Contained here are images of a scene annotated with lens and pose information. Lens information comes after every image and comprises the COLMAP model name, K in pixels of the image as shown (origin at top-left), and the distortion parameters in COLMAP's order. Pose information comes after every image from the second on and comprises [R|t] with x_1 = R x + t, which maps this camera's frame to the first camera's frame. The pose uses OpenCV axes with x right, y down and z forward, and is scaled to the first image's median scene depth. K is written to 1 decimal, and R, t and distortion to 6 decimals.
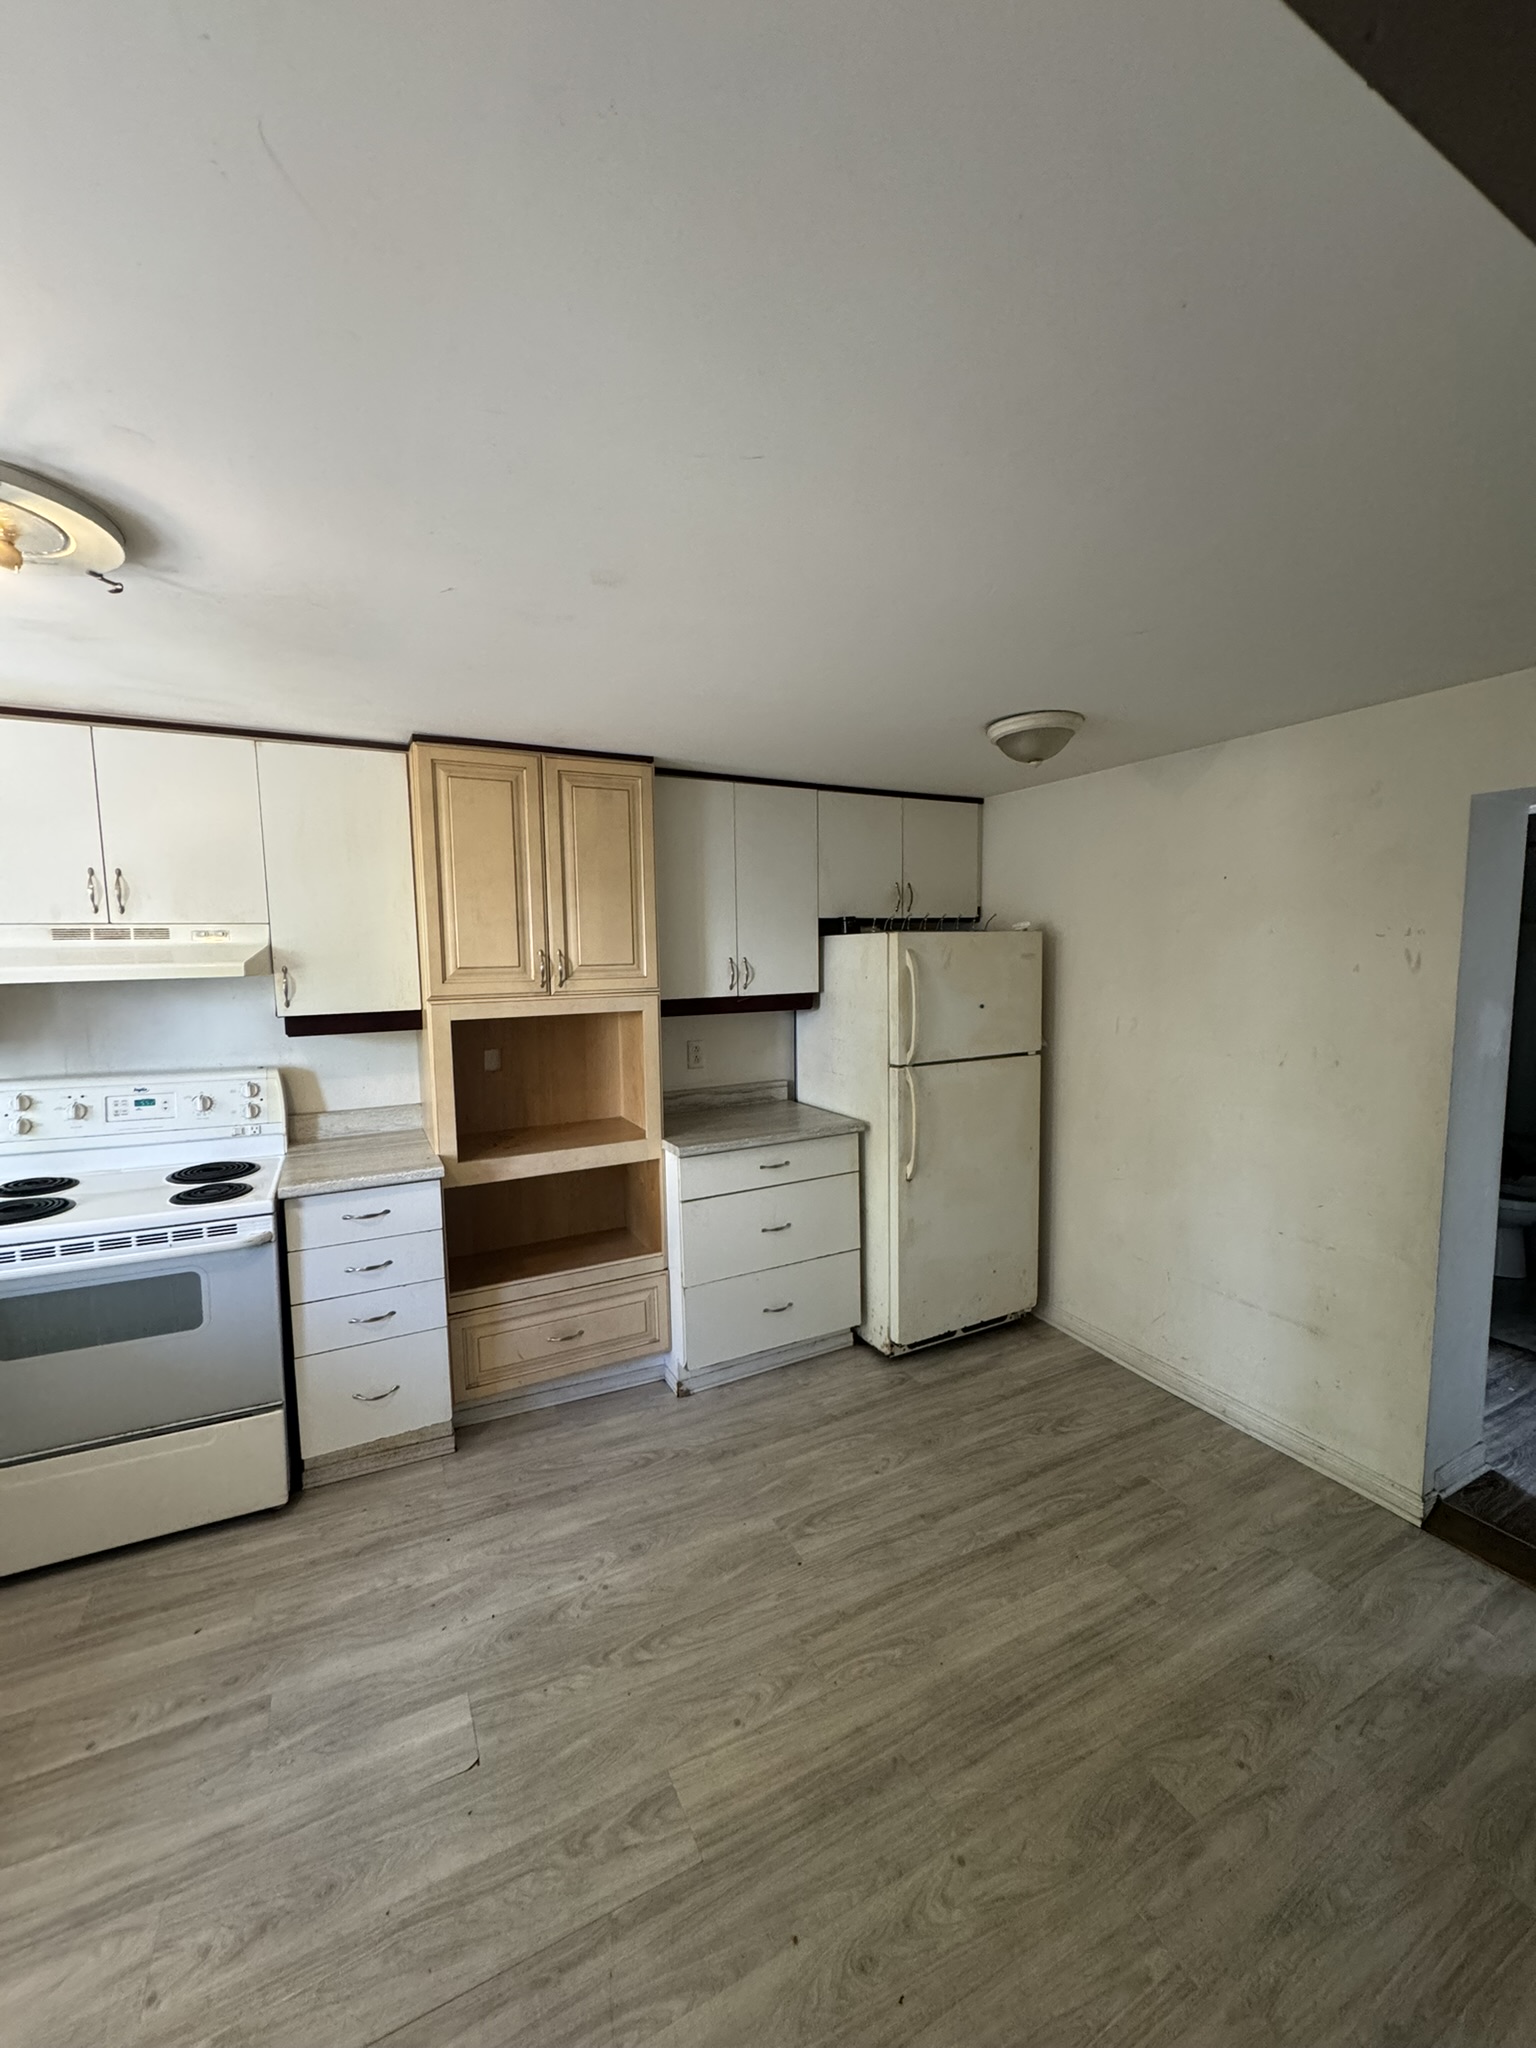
lens RADIAL K [[816.4, 0, 770.3], [0, 816.4, 1025.5], [0, 0, 1]] dist [0.000506, 0.000512]
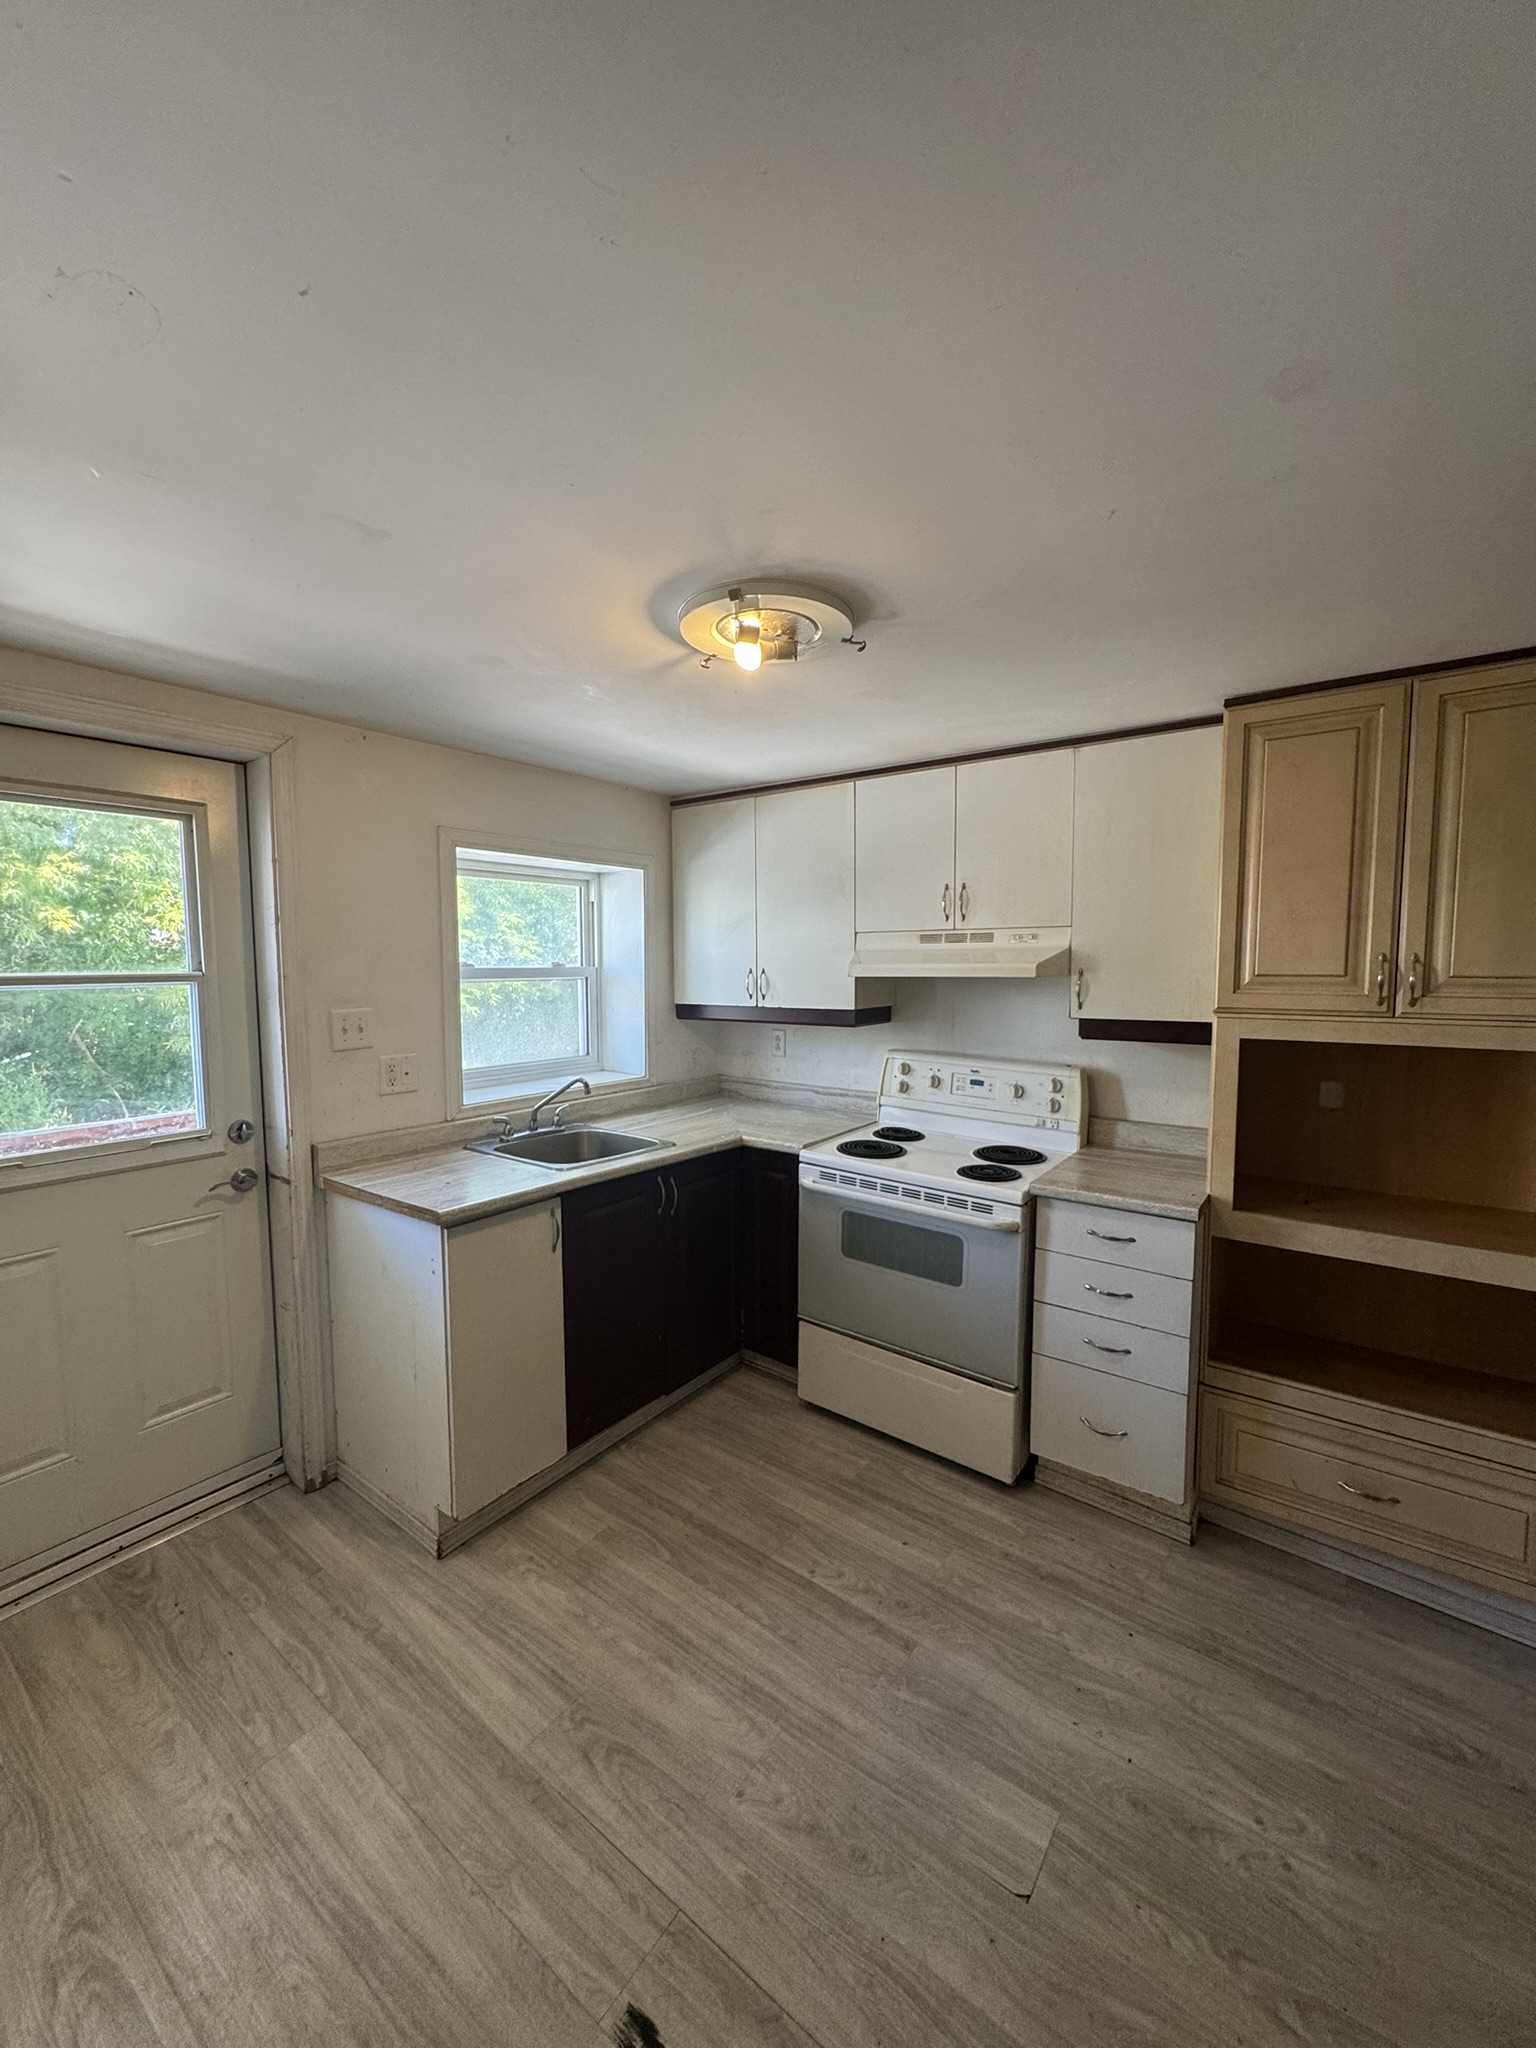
lens RADIAL K [[816.4, 0, 770.3], [0, 816.4, 1025.5], [0, 0, 1]] dist [0.000506, 0.000512]
pose [[0.444197, 0.083788, -0.892003, 0.145047], [-0.088511, 0.994851, 0.049372, -0.019409], [0.891546, 0.057021, 0.449326, 0.221623]]
